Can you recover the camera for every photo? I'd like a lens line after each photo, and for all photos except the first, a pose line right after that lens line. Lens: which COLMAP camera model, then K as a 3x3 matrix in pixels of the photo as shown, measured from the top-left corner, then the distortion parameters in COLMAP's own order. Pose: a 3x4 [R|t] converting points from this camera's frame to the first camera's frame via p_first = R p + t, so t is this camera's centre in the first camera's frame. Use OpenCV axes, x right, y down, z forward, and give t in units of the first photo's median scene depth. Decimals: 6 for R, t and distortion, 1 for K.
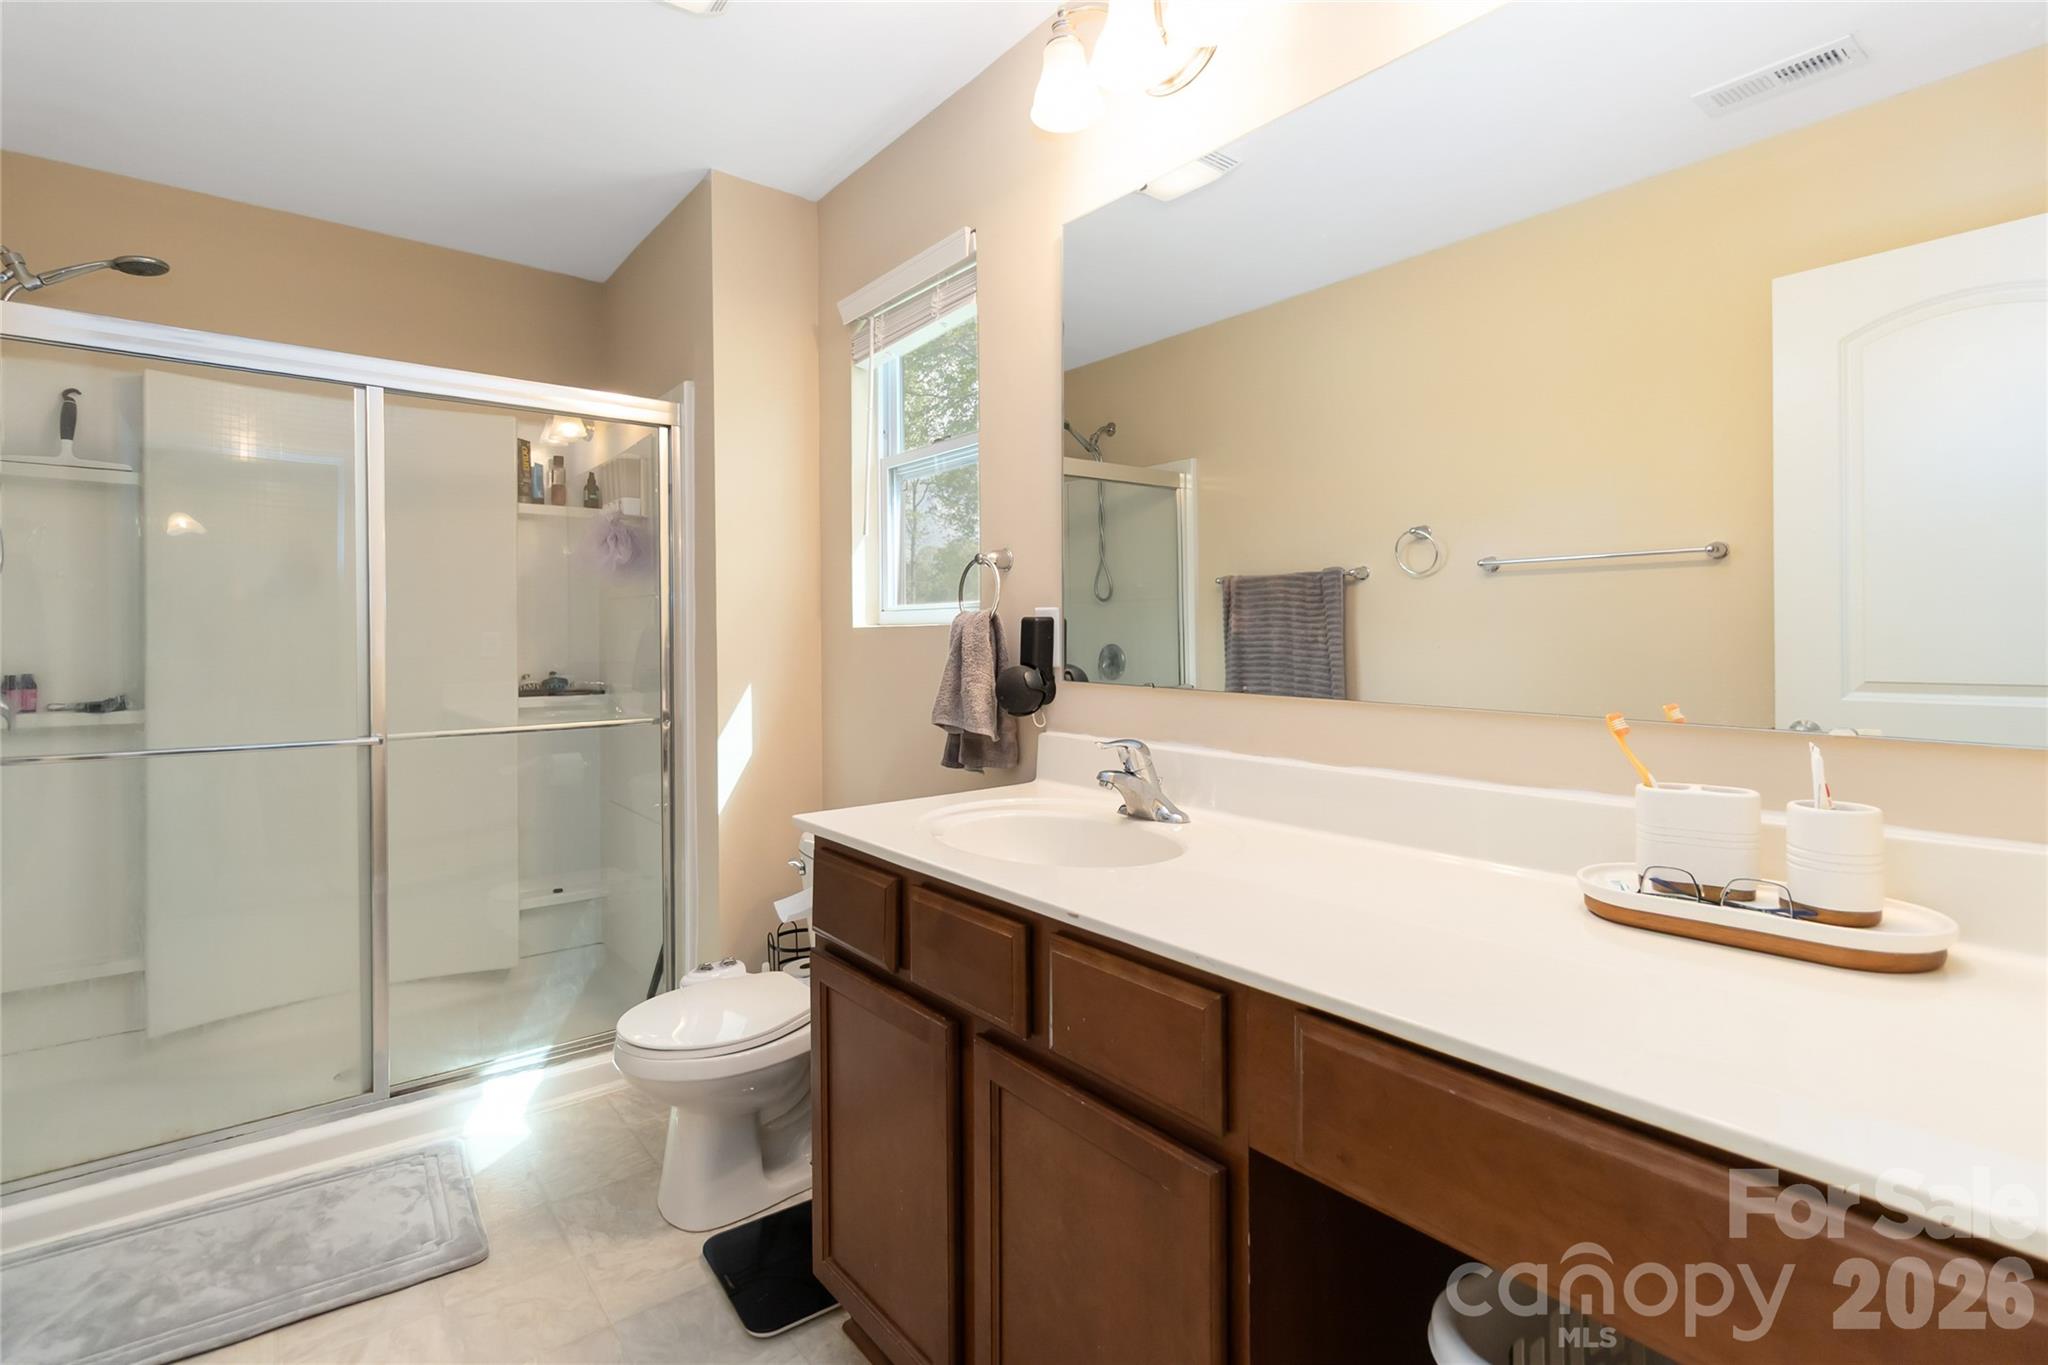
lens RADIAL K [[957.3, 0, 1028.2], [0, 957.3, 642.3], [0, 0, 1]] dist [0.003188, 0.000822]
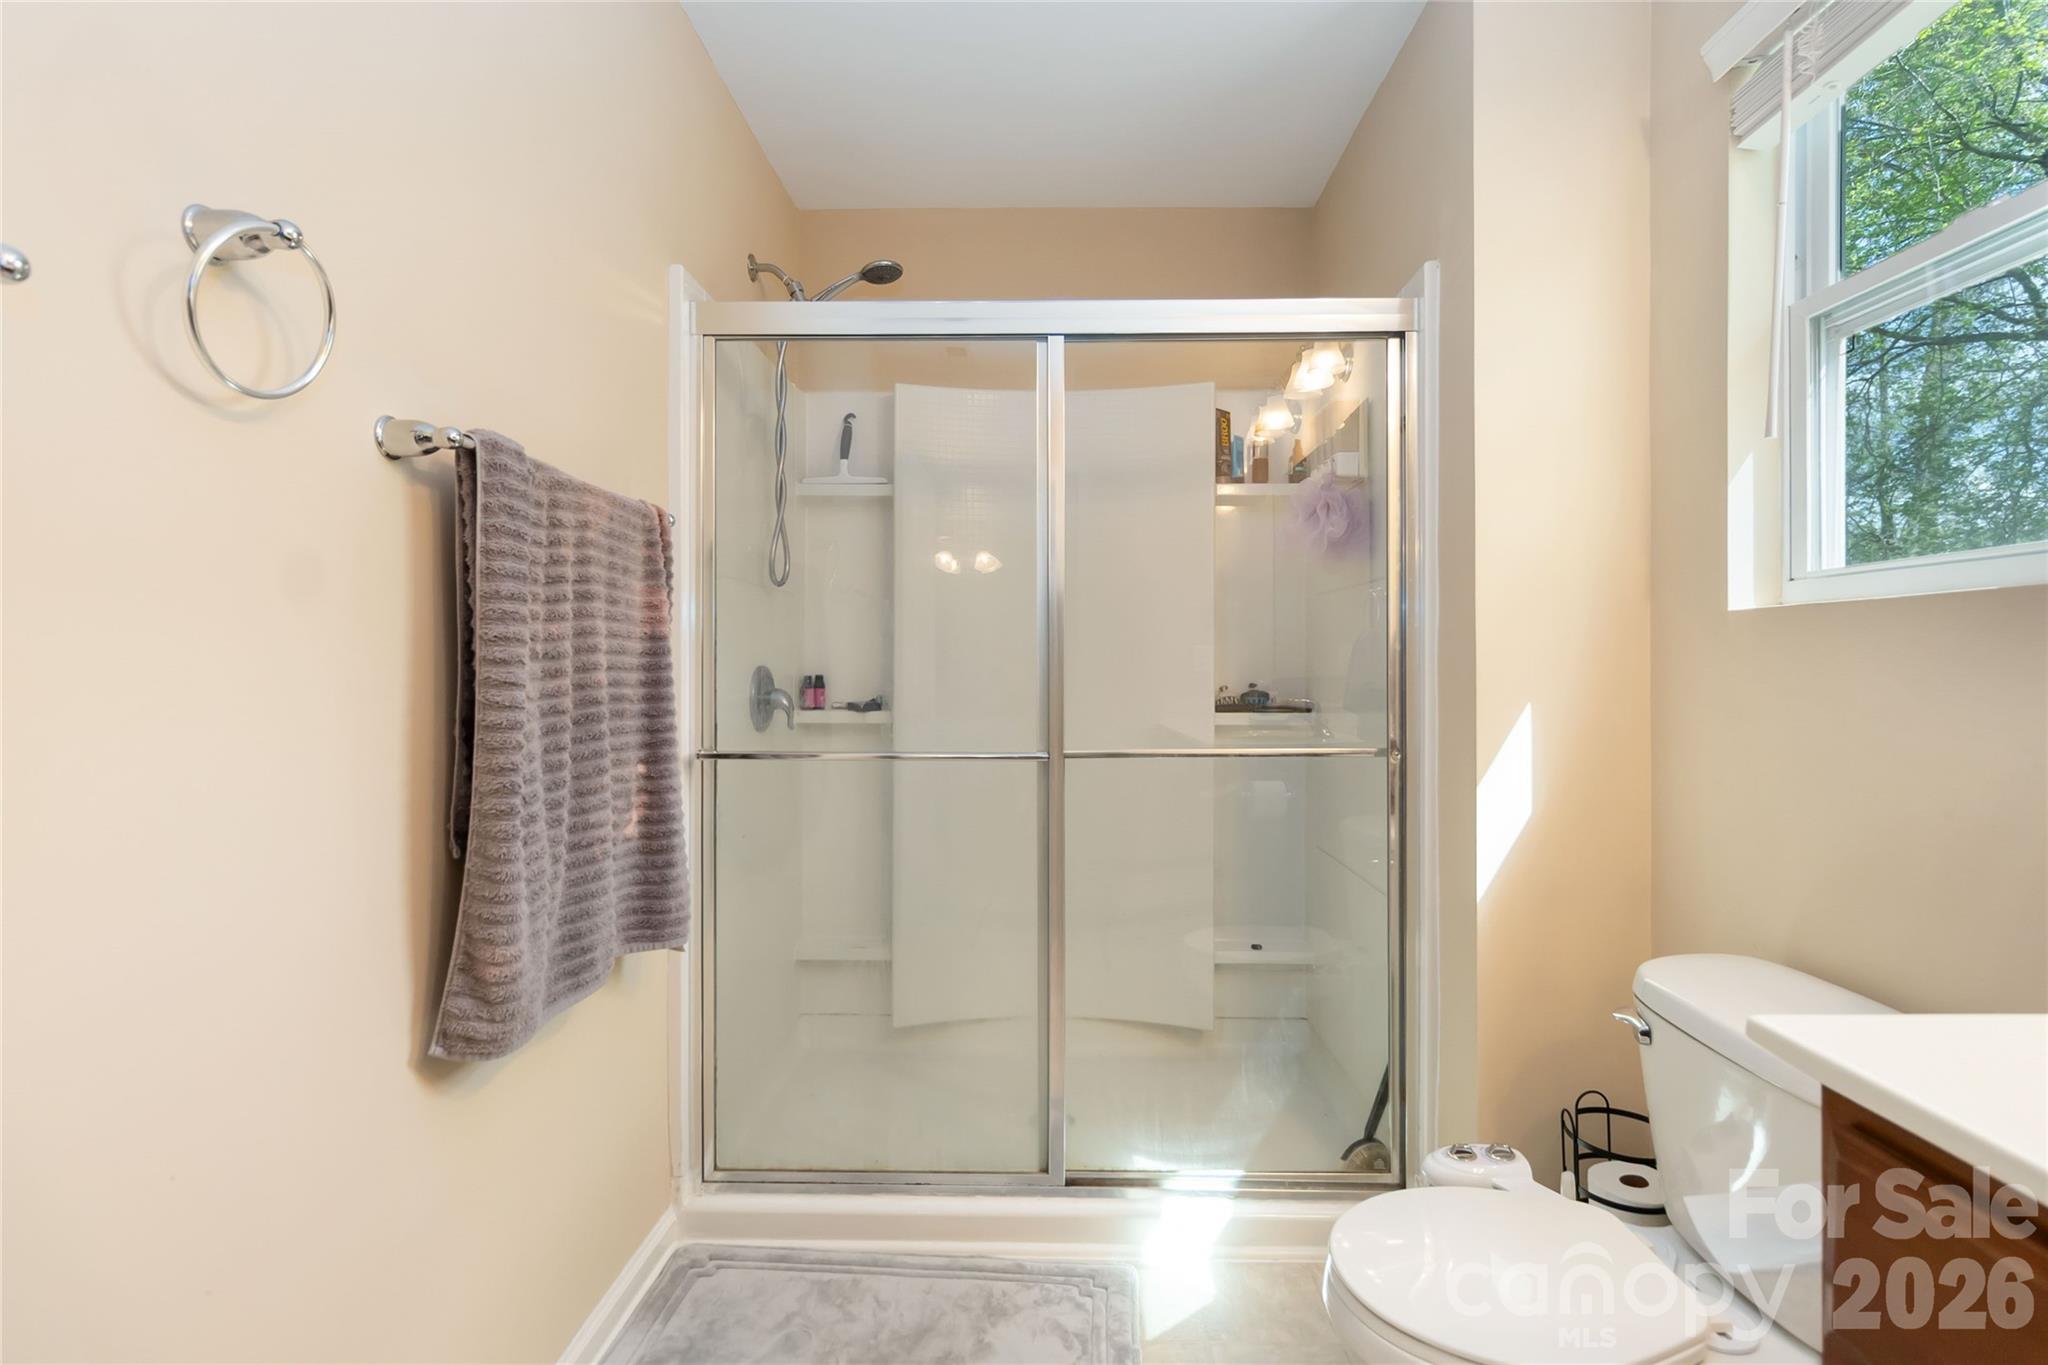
lens RADIAL K [[964.1, 0, 1041.1], [0, 964.1, 670.0], [0, 0, 1]] dist [0.002236, 0.001010]
pose [[0.772789, 0.007677, -0.634616, -0.132421], [-0.005636, 0.999970, 0.005233, 0.019465], [0.634638, -0.000467, 0.772810, 0.293363]]
